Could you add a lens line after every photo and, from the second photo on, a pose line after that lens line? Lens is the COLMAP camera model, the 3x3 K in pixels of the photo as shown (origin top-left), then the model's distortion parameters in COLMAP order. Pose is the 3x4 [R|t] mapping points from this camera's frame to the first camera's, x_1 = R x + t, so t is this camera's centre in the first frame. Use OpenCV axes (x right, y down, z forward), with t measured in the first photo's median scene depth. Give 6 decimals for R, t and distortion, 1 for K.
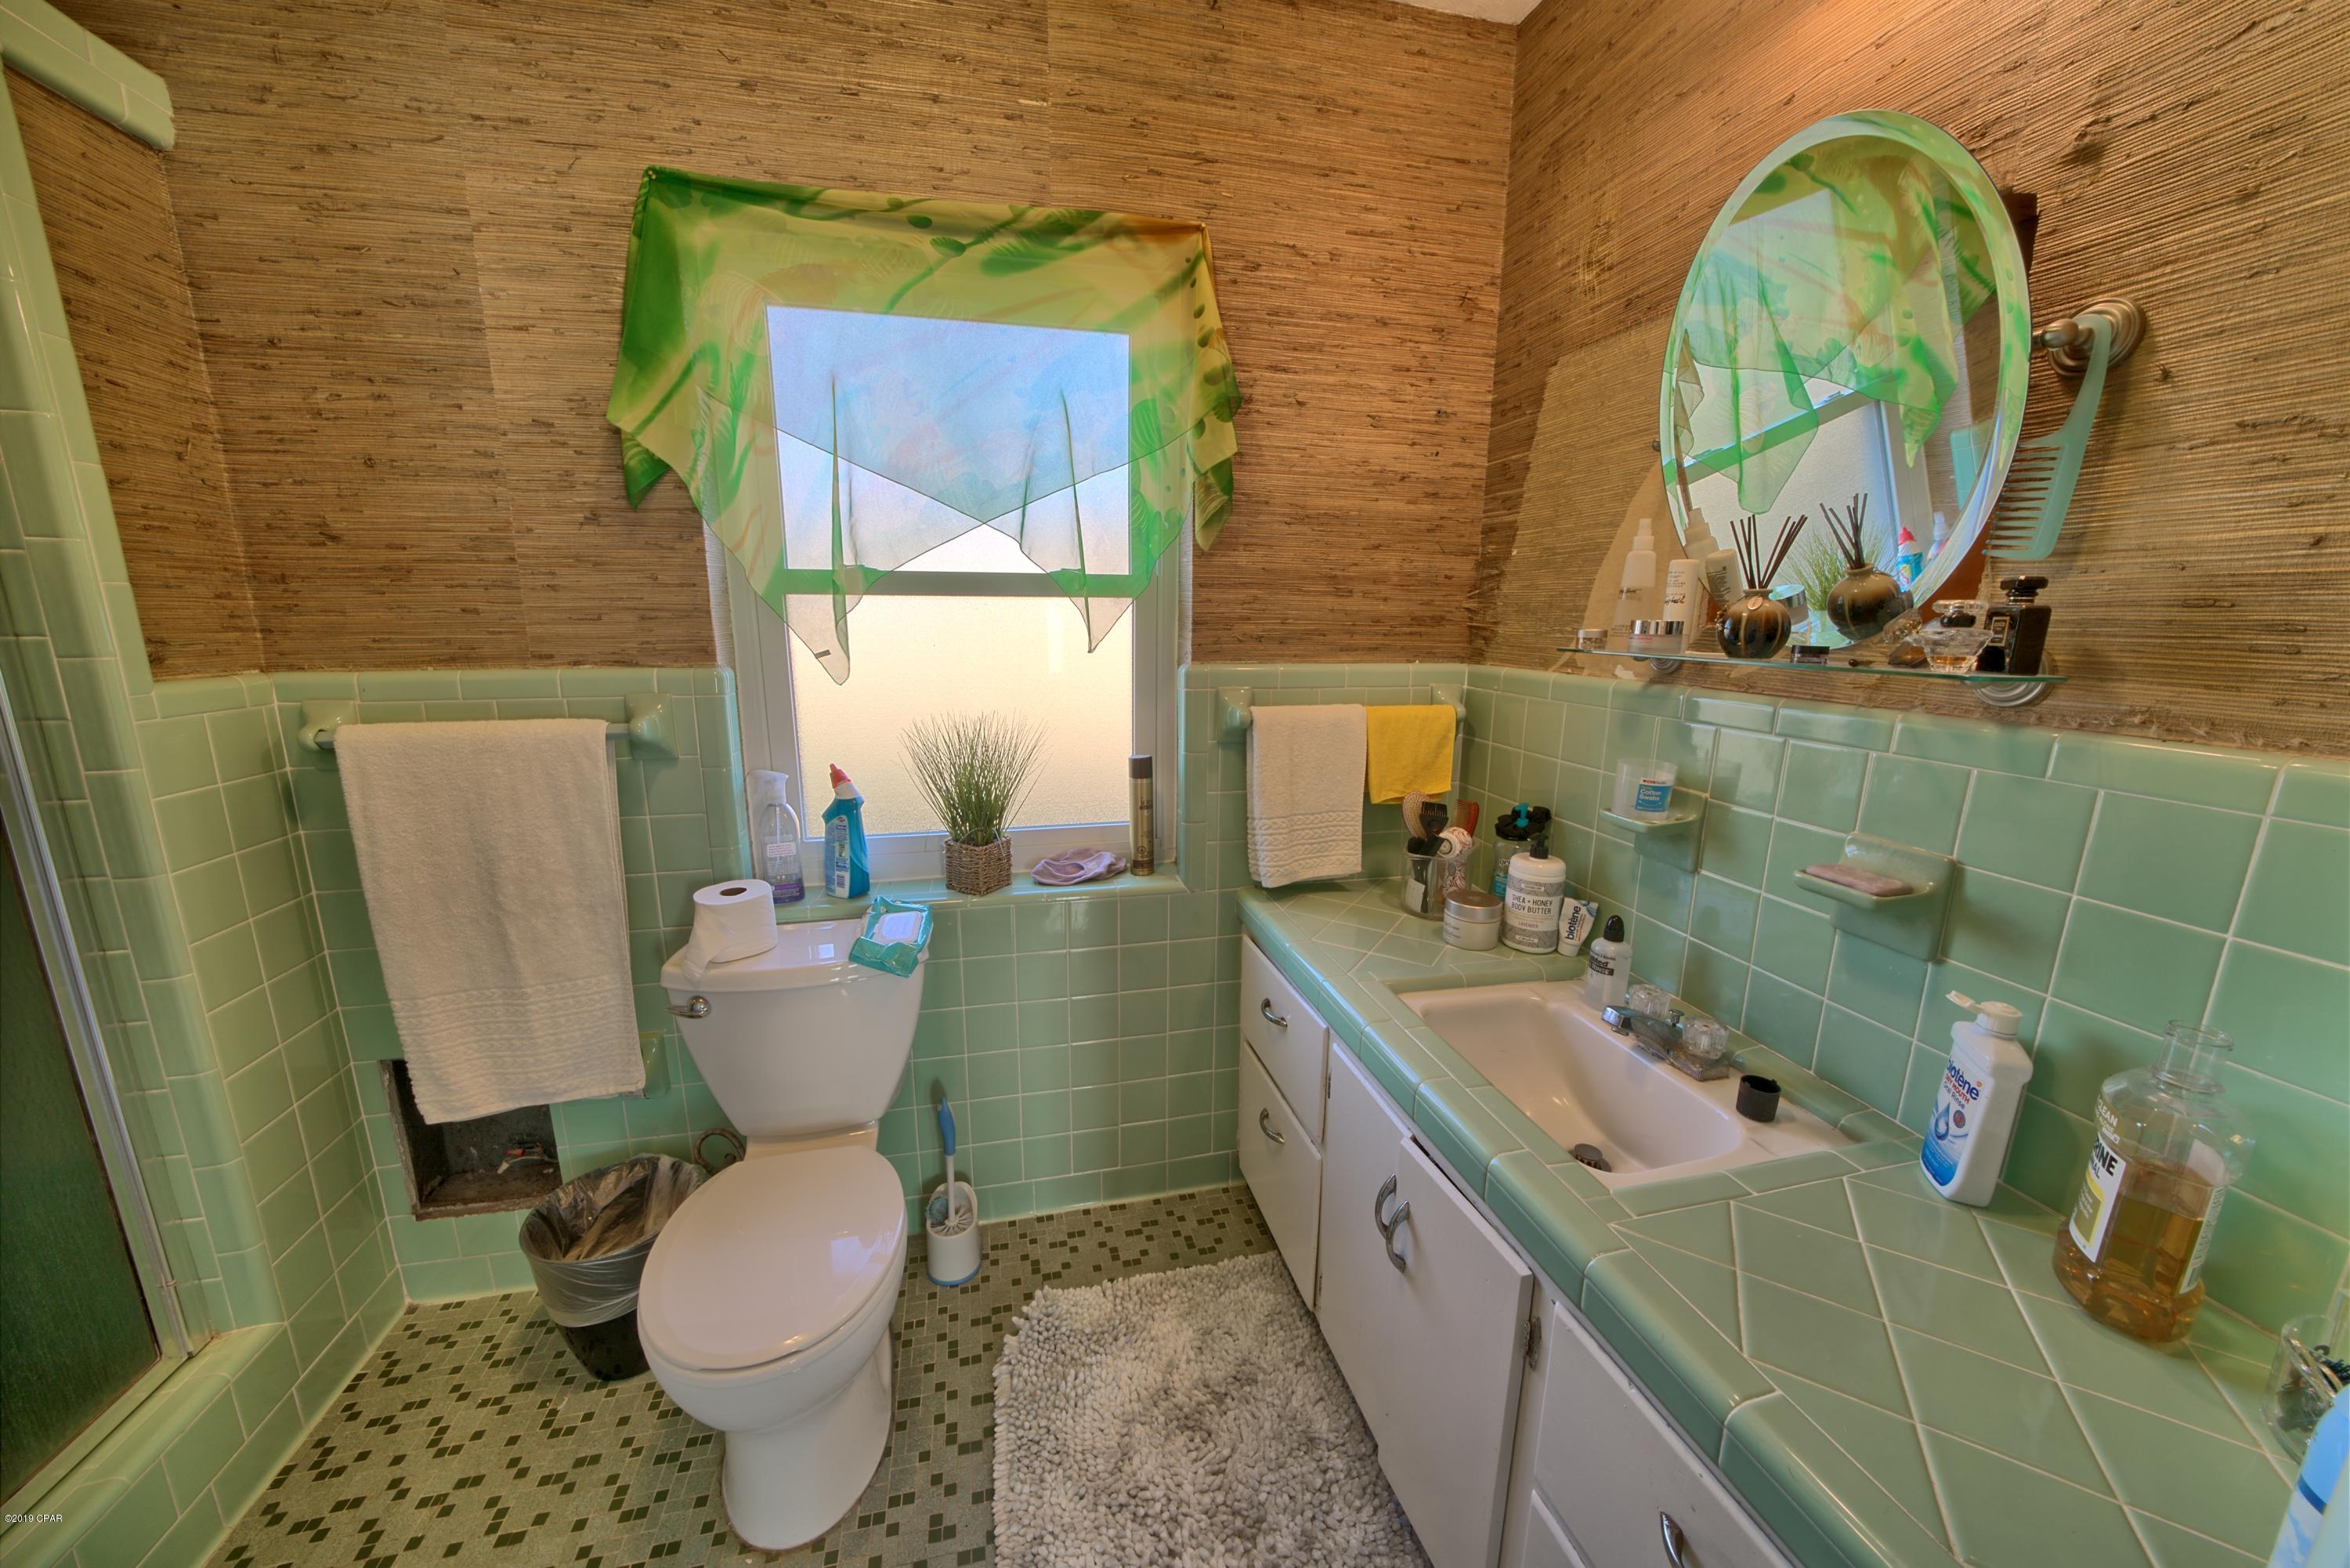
lens RADIAL K [[813.9, 0, 1167.3], [0, 813.9, 783.1], [0, 0, 1]] dist [-0.024878, 0.002828]
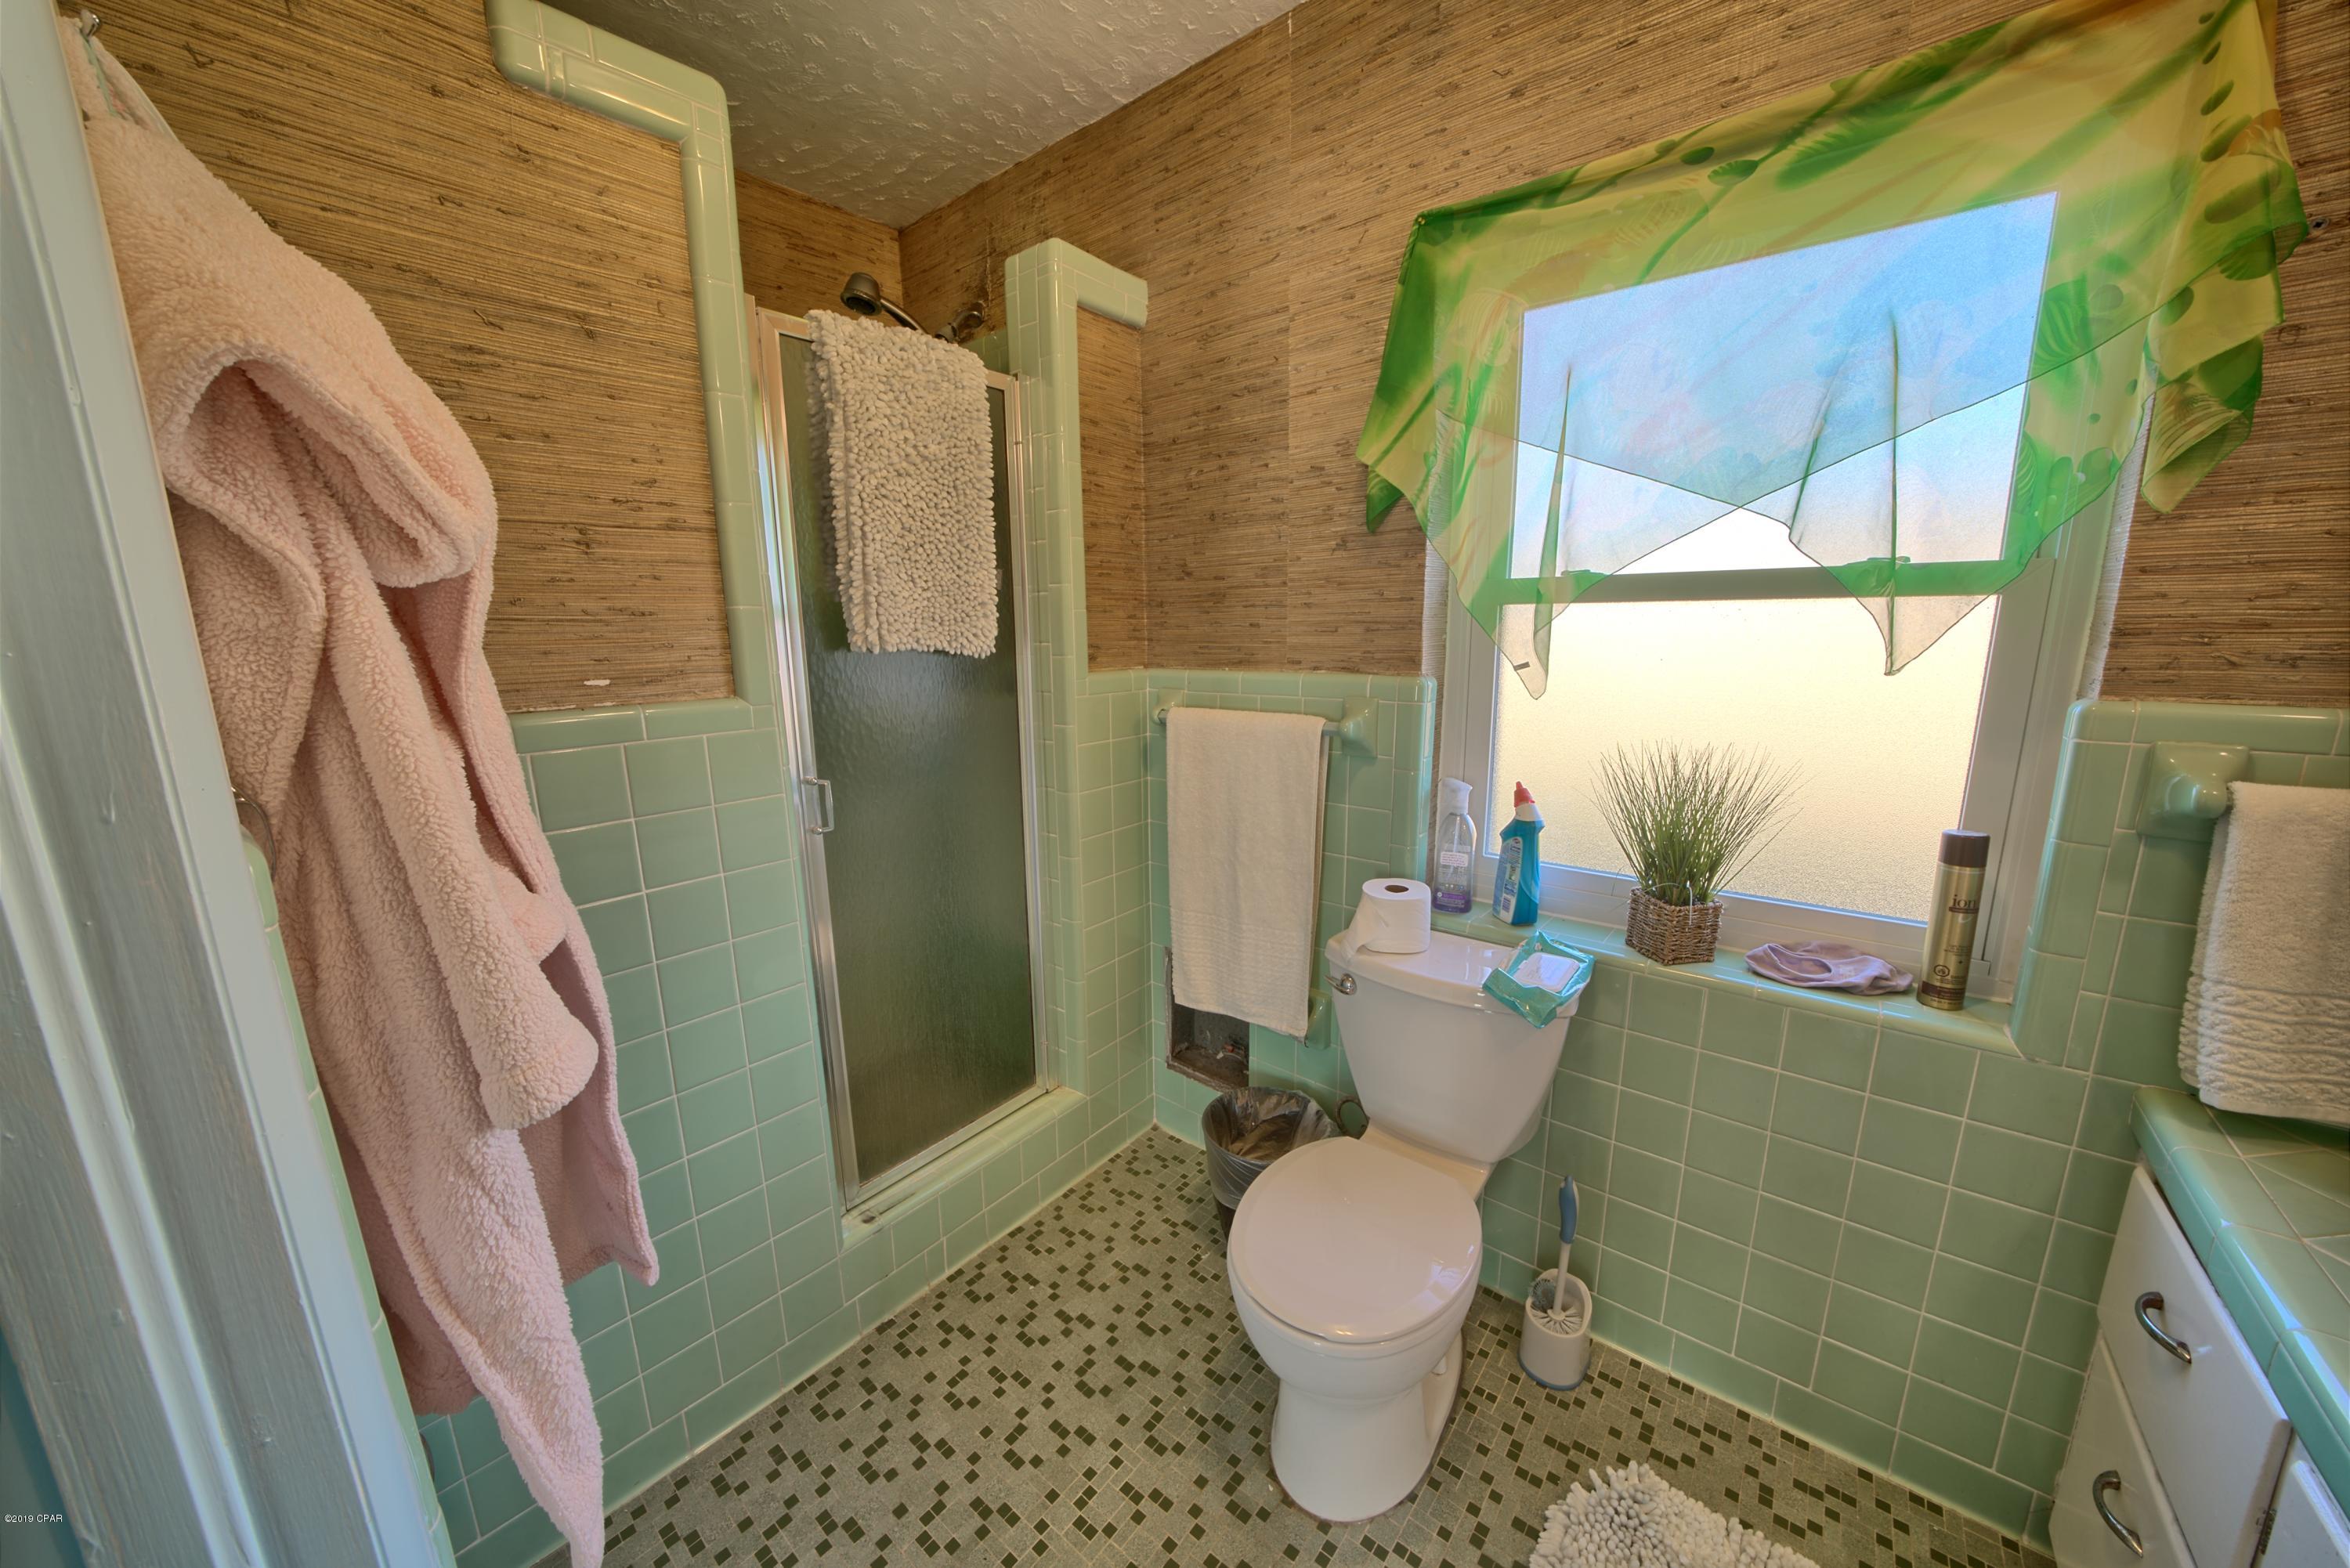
lens RADIAL K [[813.9, 0, 1162.9], [0, 813.9, 782.4], [0, 0, 1]] dist [-0.024878, 0.002828]
pose [[0.602715, 0.135999, -0.786281, 0.092405], [-0.142447, 0.987879, 0.061677, -0.024141], [0.785139, 0.074830, 0.614782, 0.097250]]
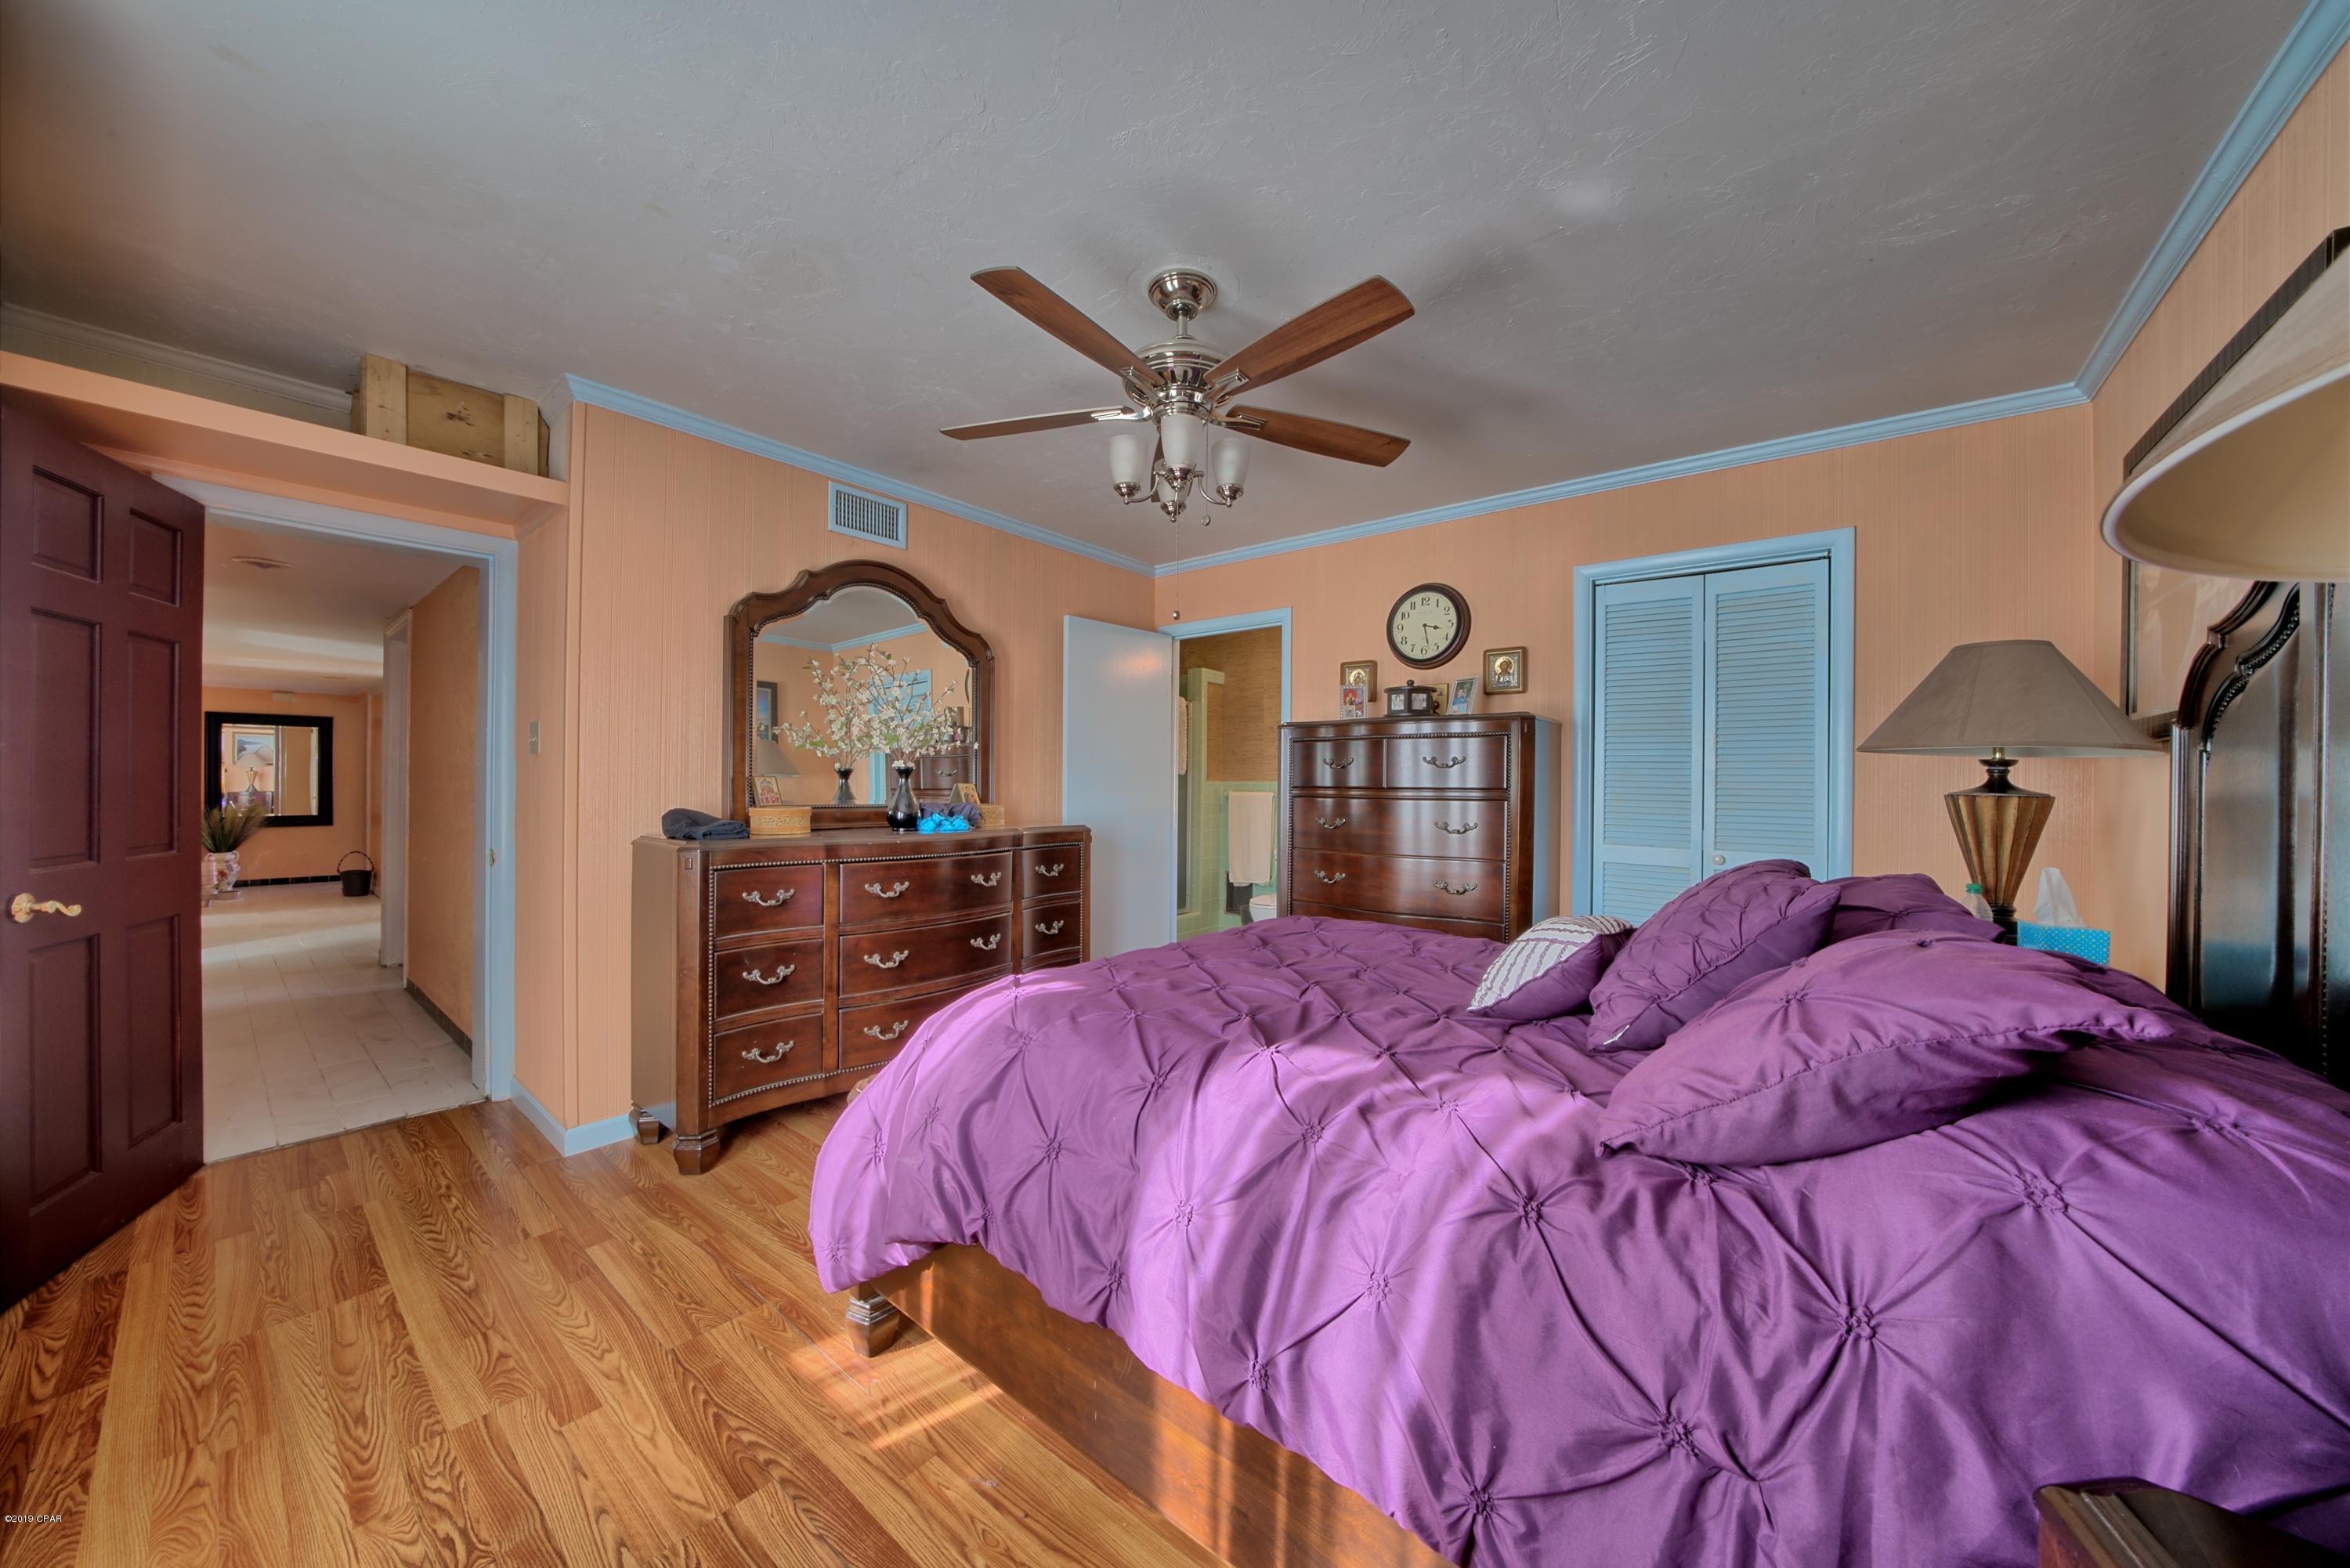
lens RADIAL K [[813.9, 0, 1170.1], [0, 813.9, 779.8], [0, 0, 1]] dist [-0.024878, 0.002828]
pose [[0.613317, 0.002343, -0.789833, 2.496288], [-0.165117, 0.978281, -0.125313, 0.503056], [0.772385, 0.207271, 0.600383, -2.143960]]
